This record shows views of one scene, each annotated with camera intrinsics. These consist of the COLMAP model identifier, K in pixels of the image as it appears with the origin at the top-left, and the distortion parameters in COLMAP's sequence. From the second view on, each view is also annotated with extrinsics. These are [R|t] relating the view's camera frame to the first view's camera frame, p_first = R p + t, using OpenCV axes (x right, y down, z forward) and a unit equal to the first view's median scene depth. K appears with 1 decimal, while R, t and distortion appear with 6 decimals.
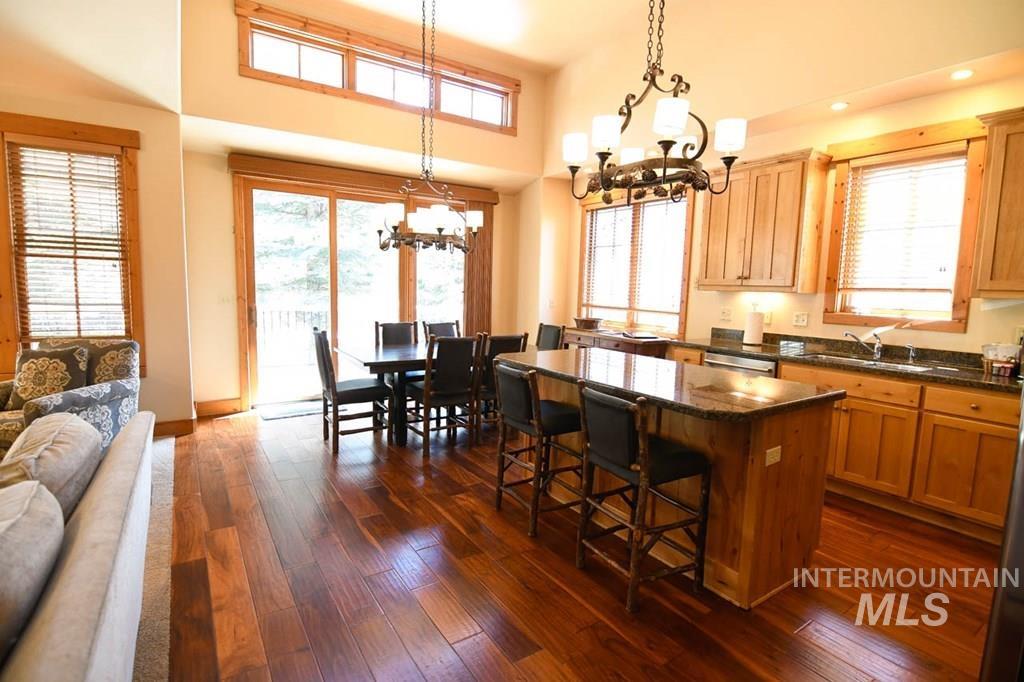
lens RADIAL K [[494.4, 0, 512.1], [0, 494.4, 341.9], [0, 0, 1]] dist [-0.013166, -0.000875]
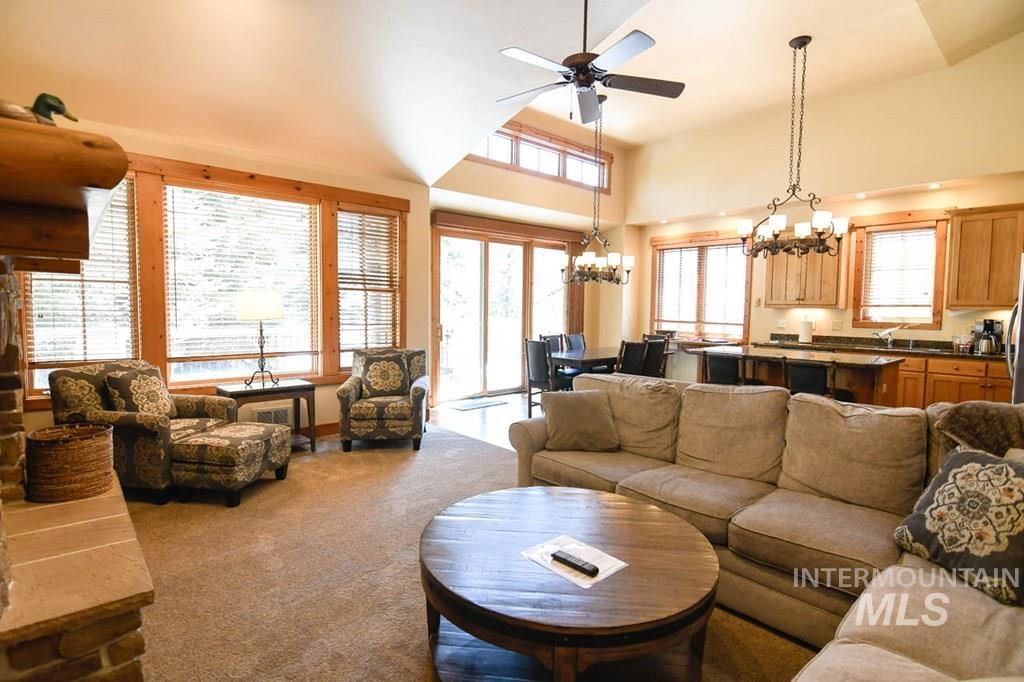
lens RADIAL K [[519.4, 0, 510.4], [0, 519.4, 340.3], [0, 0, 1]] dist [0.002711, -0.000492]
pose [[0.987716, -0.023783, 0.154439, -0.687728], [0.031038, 0.998517, -0.044732, 0.042638], [-0.153146, 0.048976, 0.986989, -0.465046]]
